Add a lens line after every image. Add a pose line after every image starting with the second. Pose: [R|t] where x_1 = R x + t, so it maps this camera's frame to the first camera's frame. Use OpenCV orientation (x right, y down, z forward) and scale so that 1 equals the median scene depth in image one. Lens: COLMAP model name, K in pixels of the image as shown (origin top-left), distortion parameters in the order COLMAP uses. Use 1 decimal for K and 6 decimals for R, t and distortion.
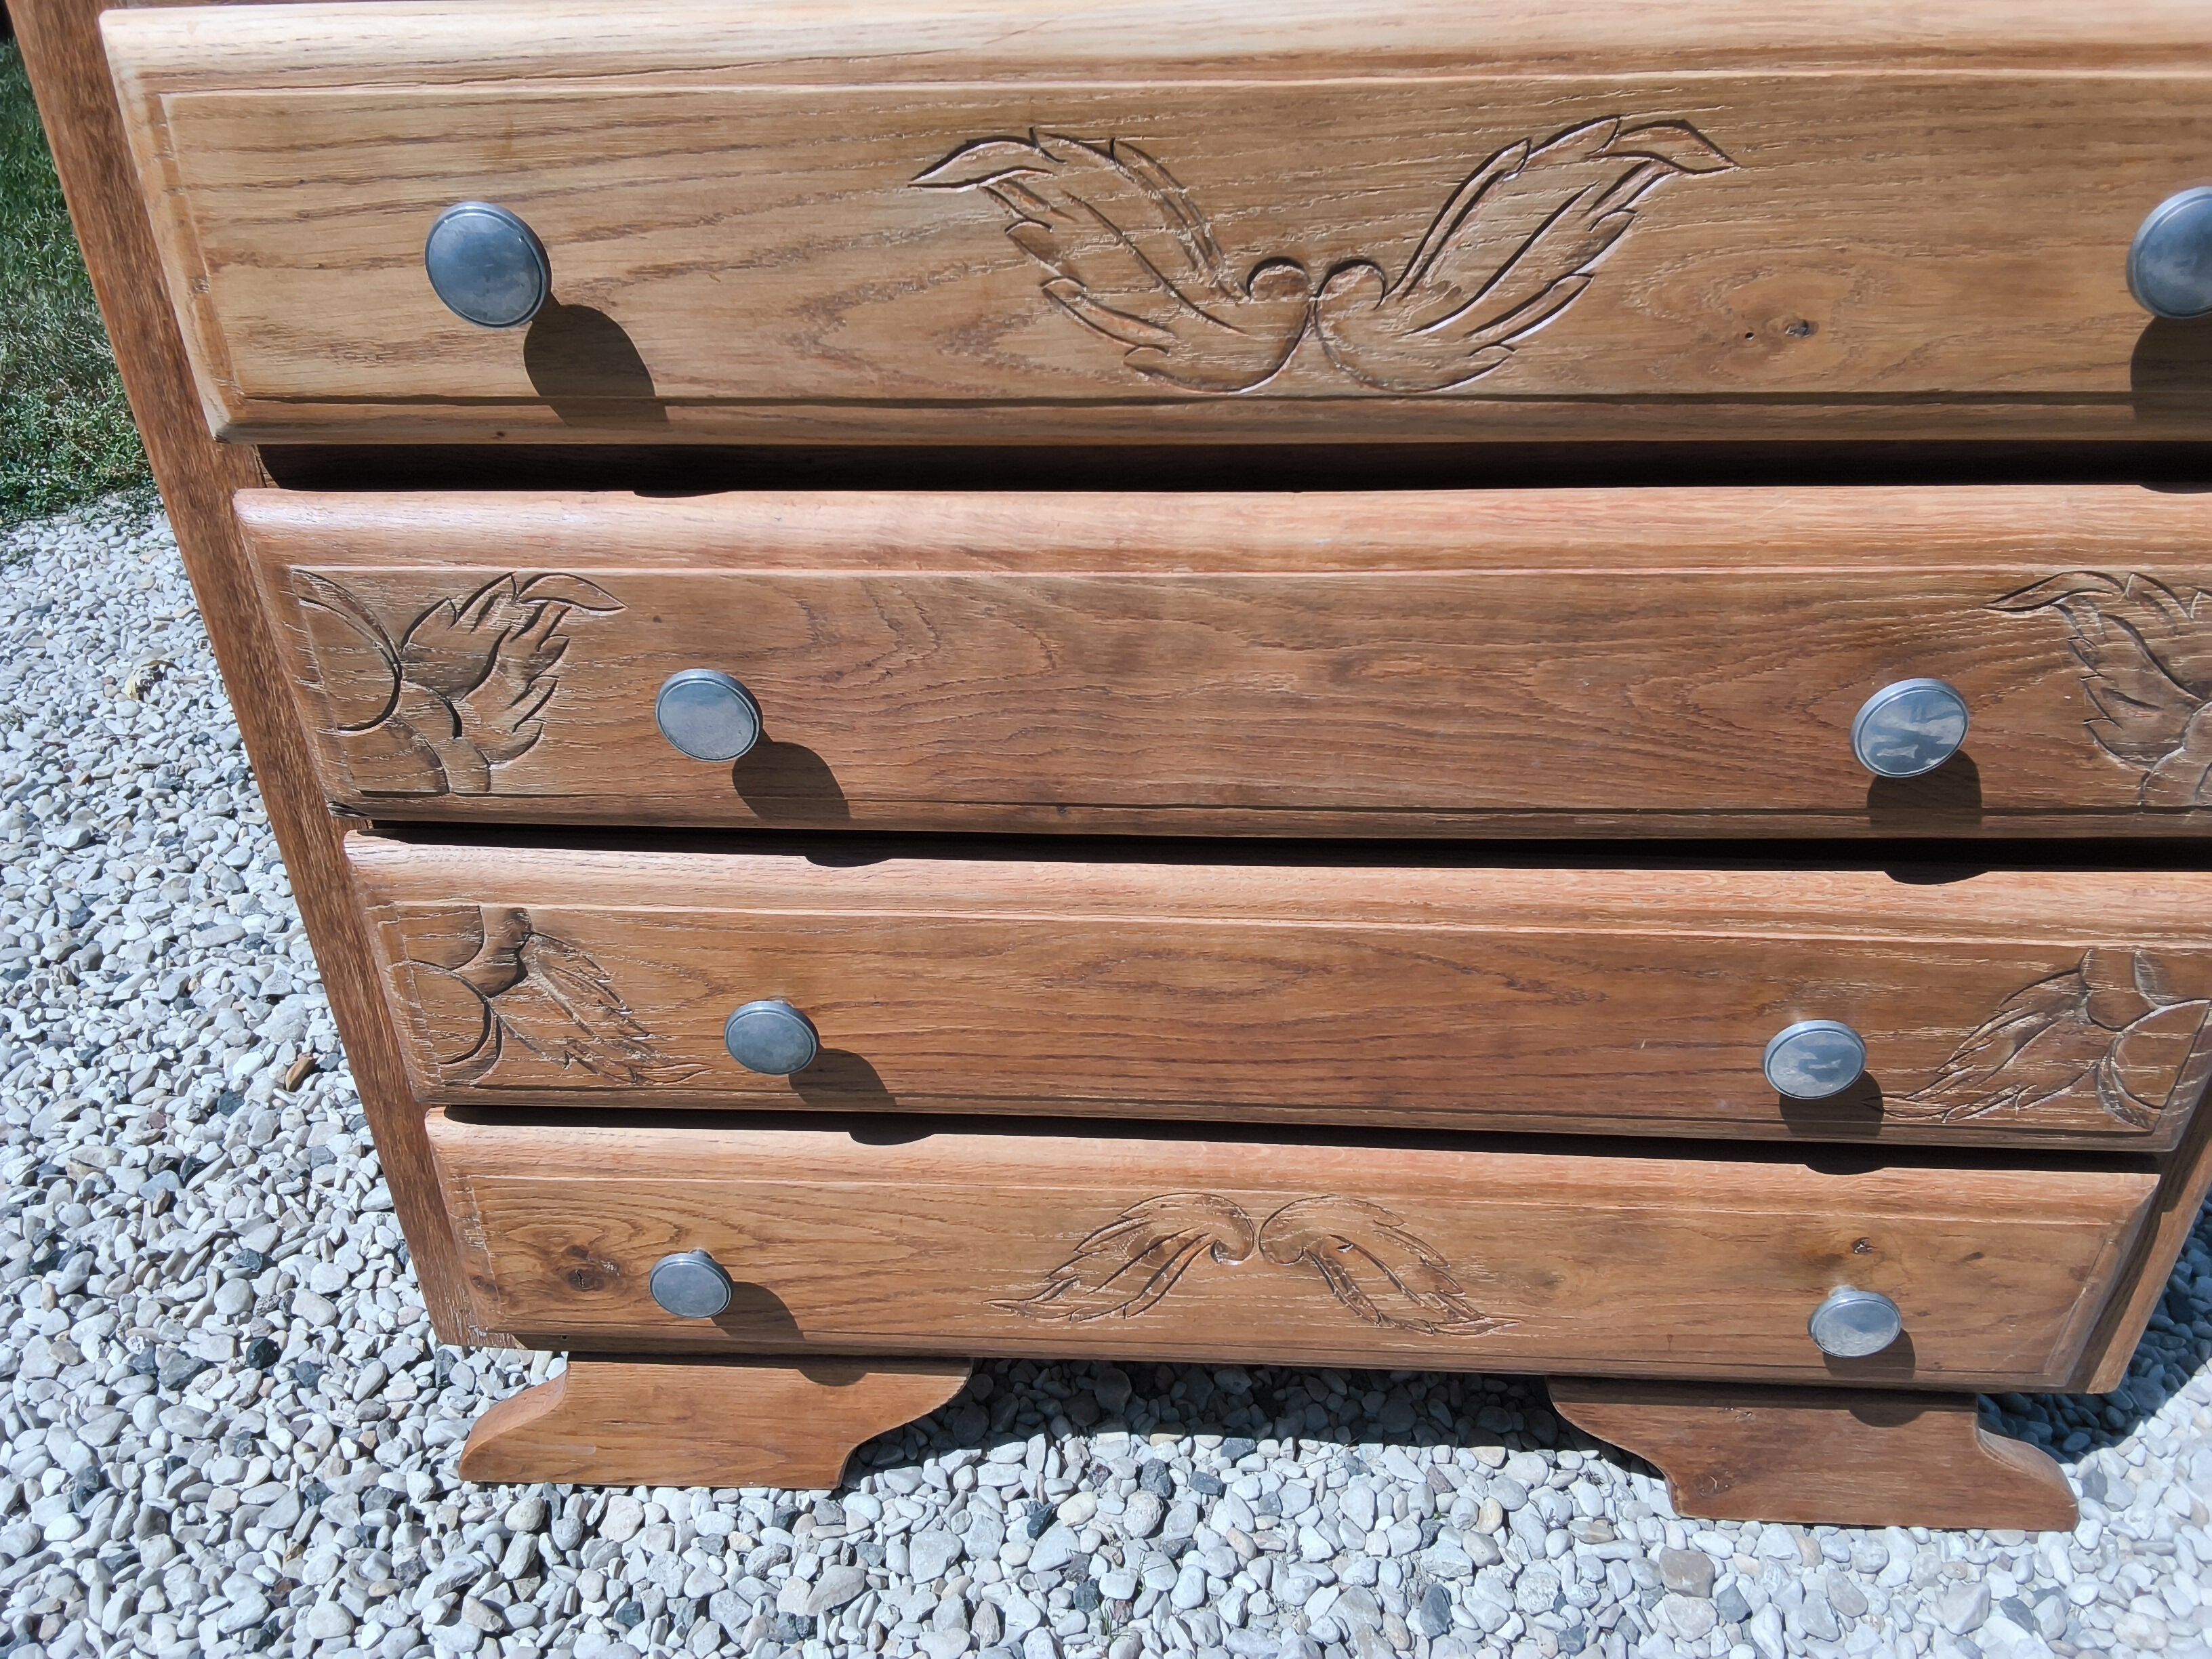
lens RADIAL K [[1750.2, 0, 1087.3], [0, 1750.2, 835.5], [0, 0, 1]] dist [0.089733, -0.147109]
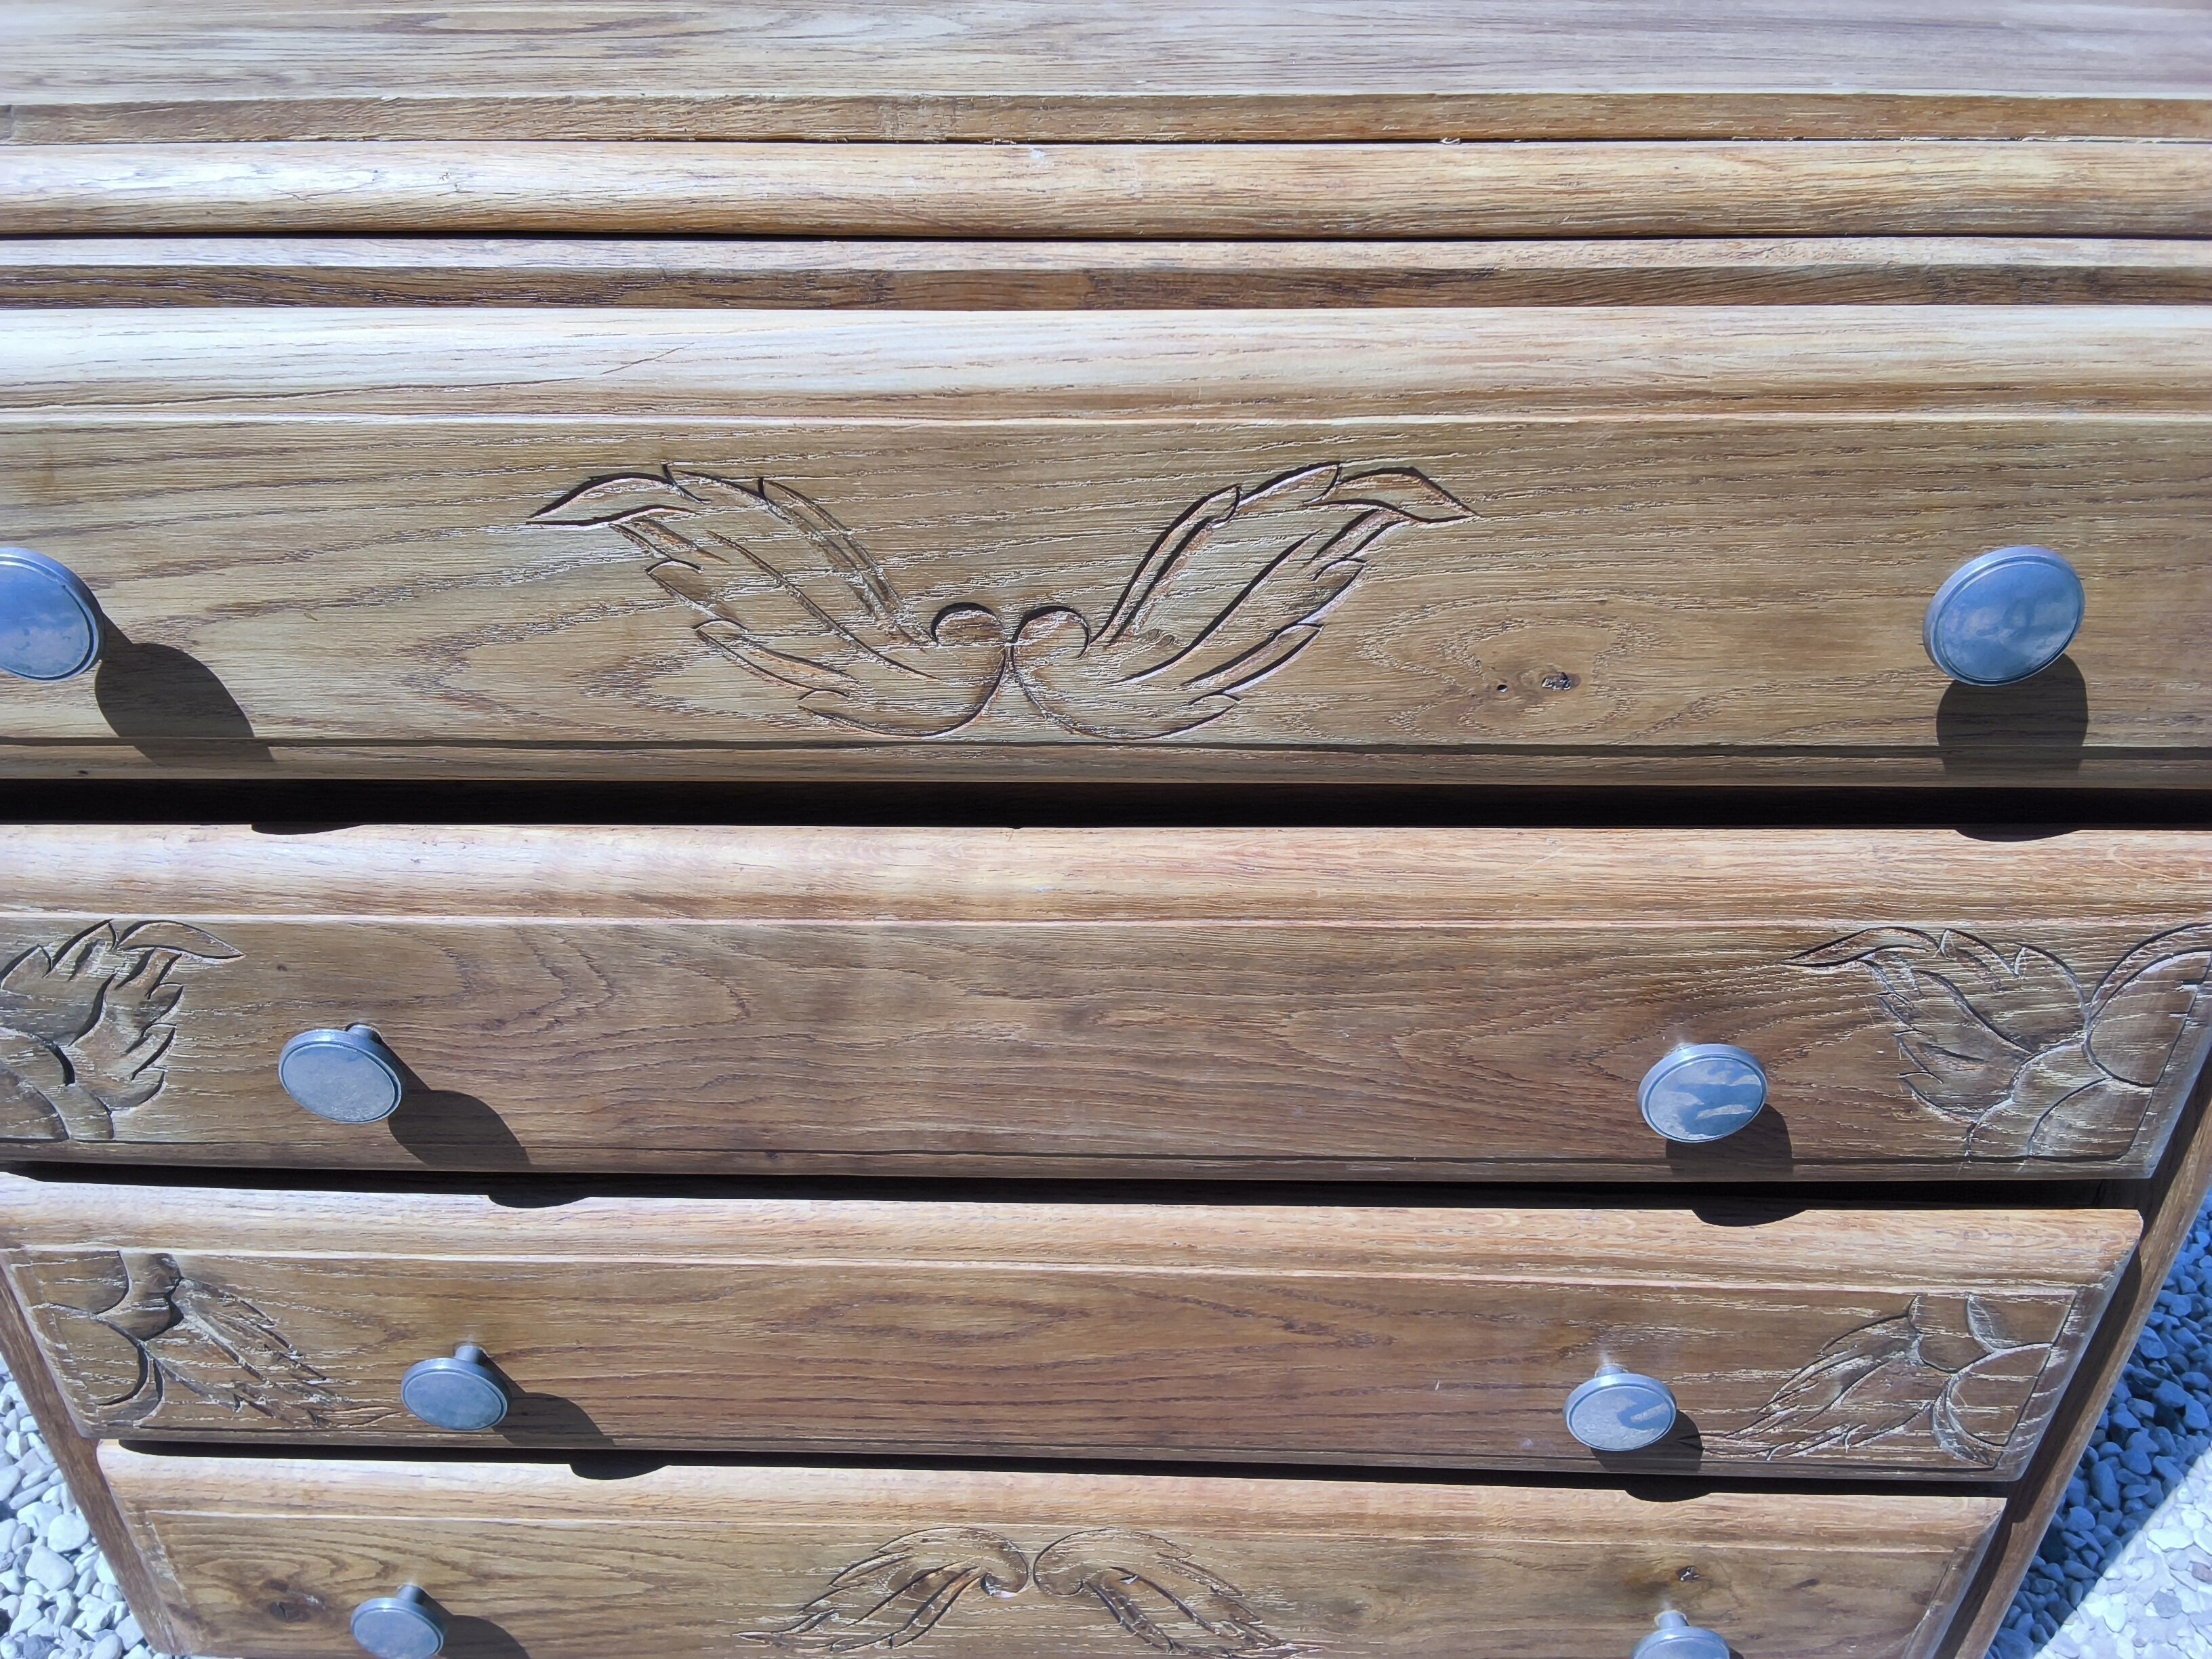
lens RADIAL K [[1750.2, 0, 1079.5], [0, 1750.2, 833.3], [0, 0, 1]] dist [0.089733, -0.147109]
pose [[0.999547, -0.003971, 0.029825, 0.097363], [0.004076, 0.999986, -0.003435, -0.147639], [-0.029811, 0.003555, 0.999549, 0.094237]]
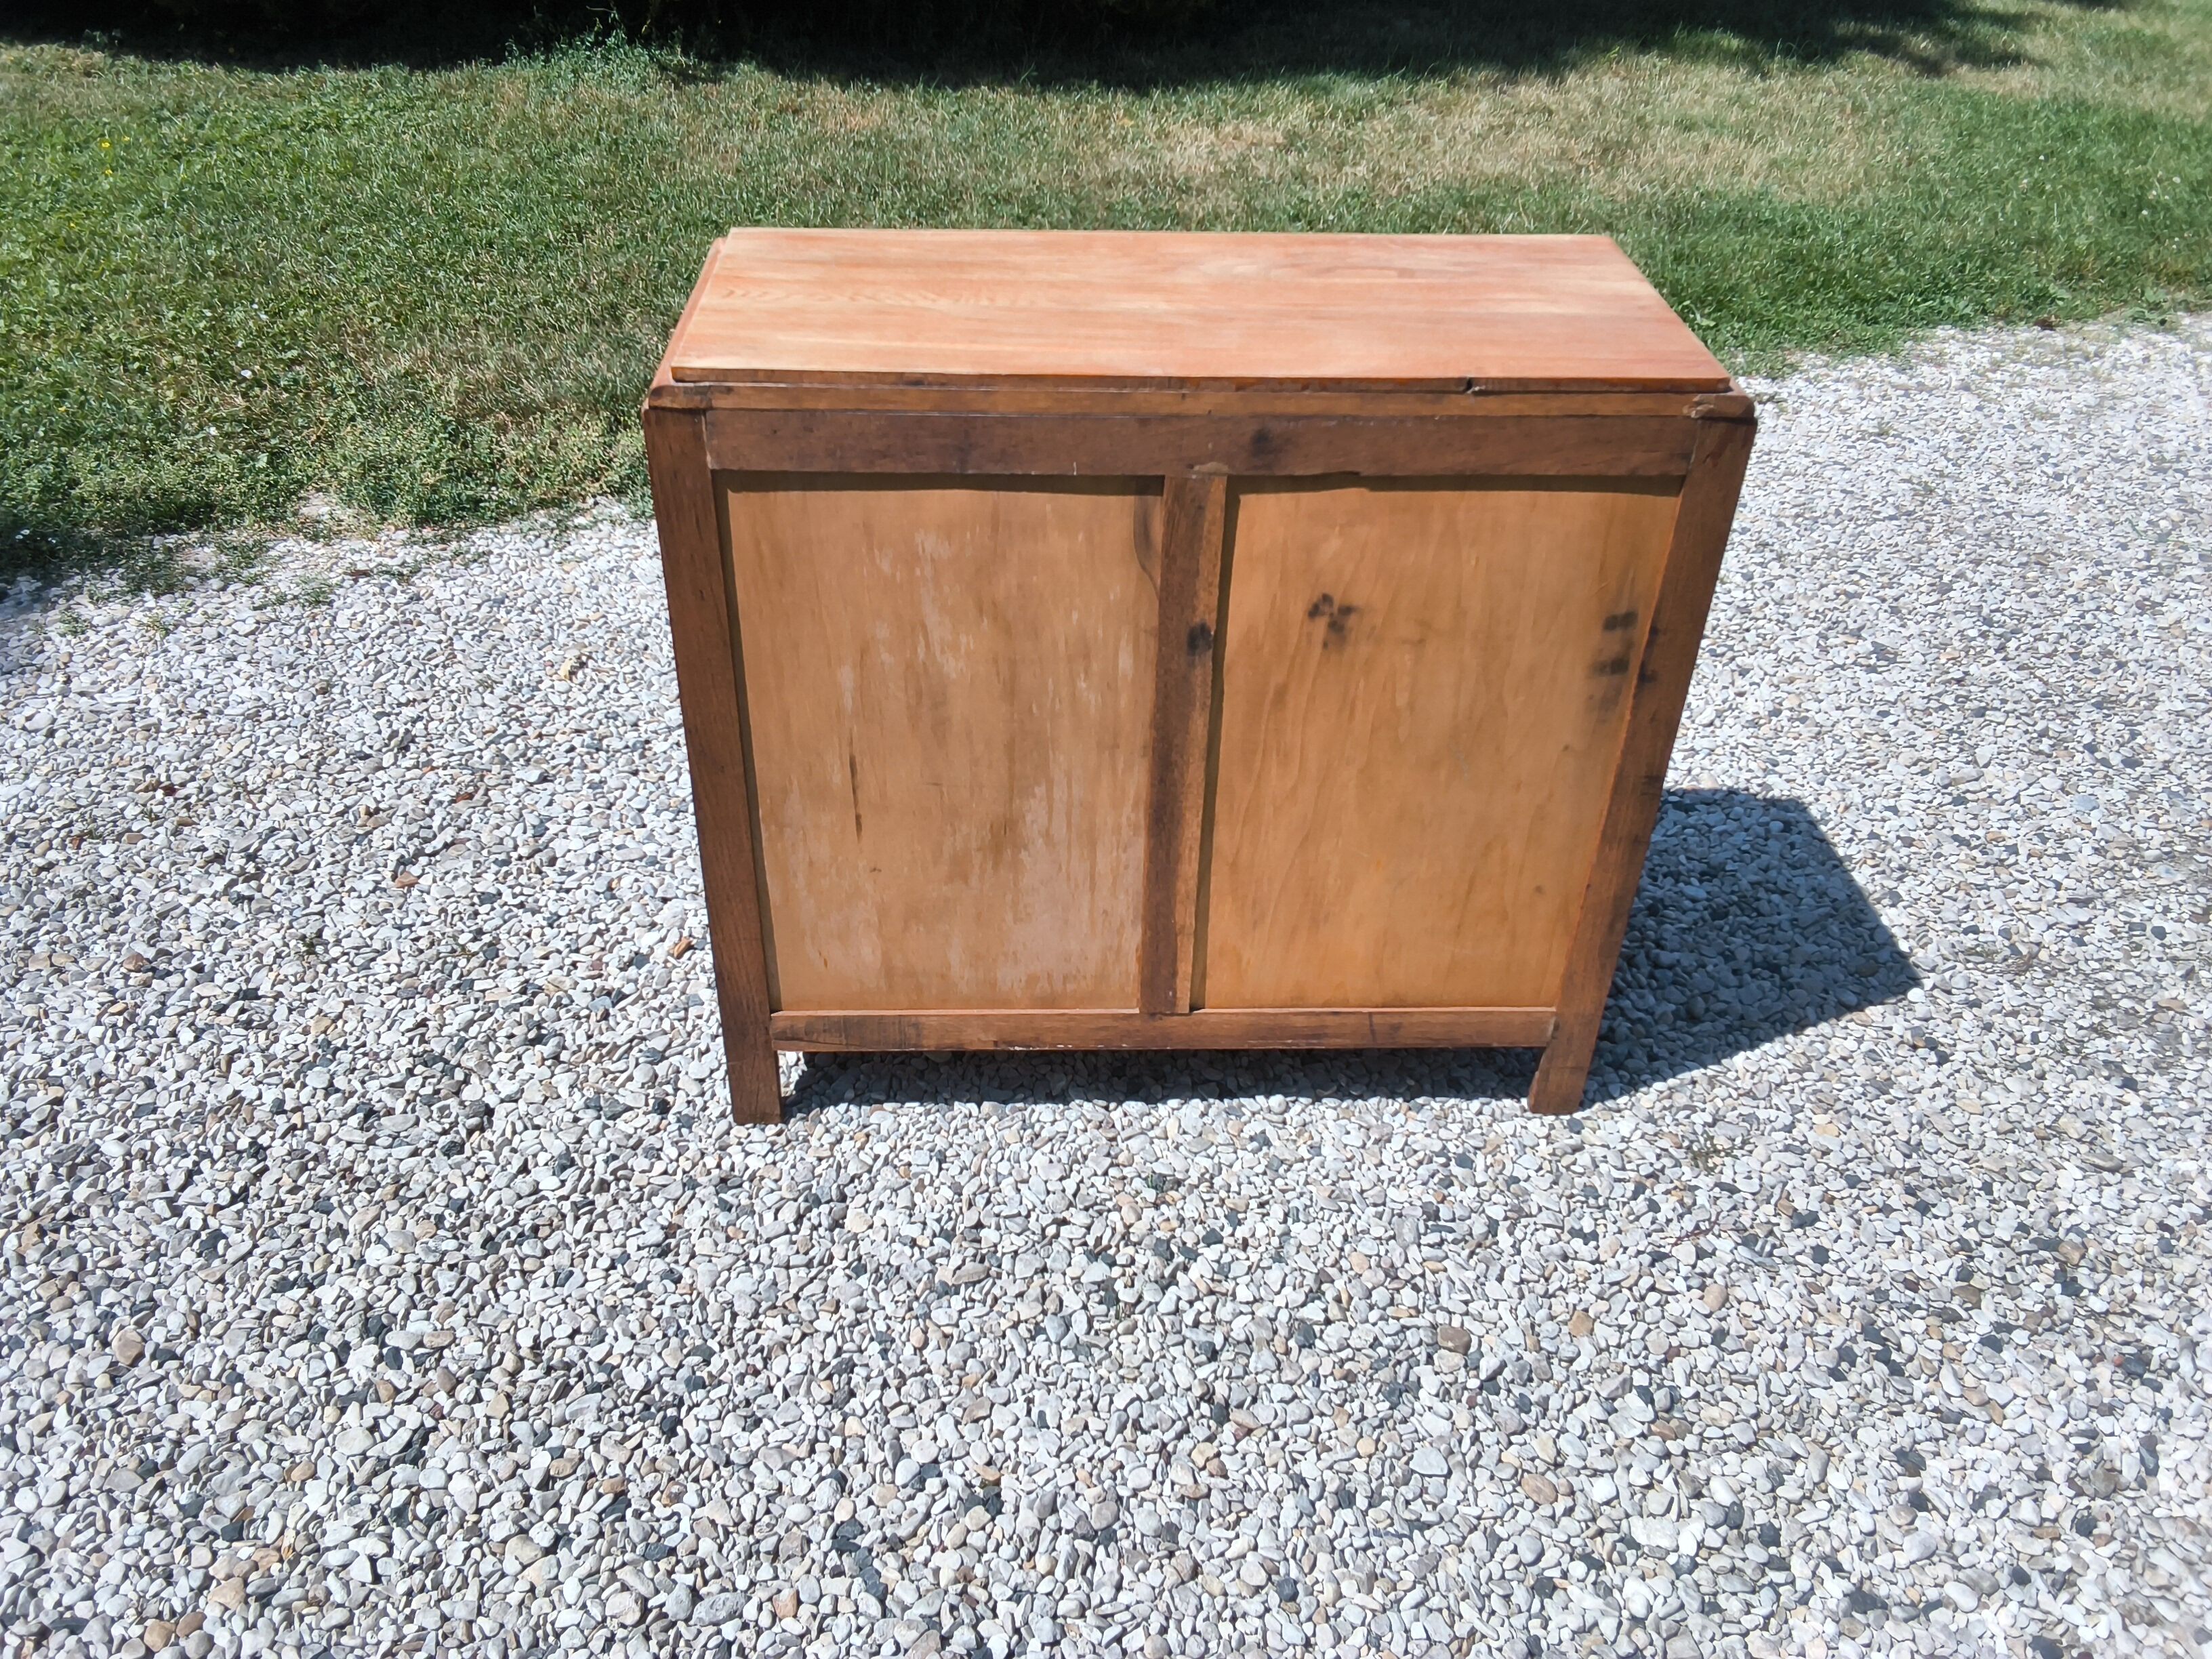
lens RADIAL K [[1750.2, 0, 1085.2], [0, 1750.2, 829.0], [0, 0, 1]] dist [0.089733, -0.147109]
pose [[0.985960, 0.127478, -0.107850, 0.119714], [-0.126467, 0.991839, 0.016185, -0.072362], [0.109033, -0.002319, 0.994035, -0.864521]]
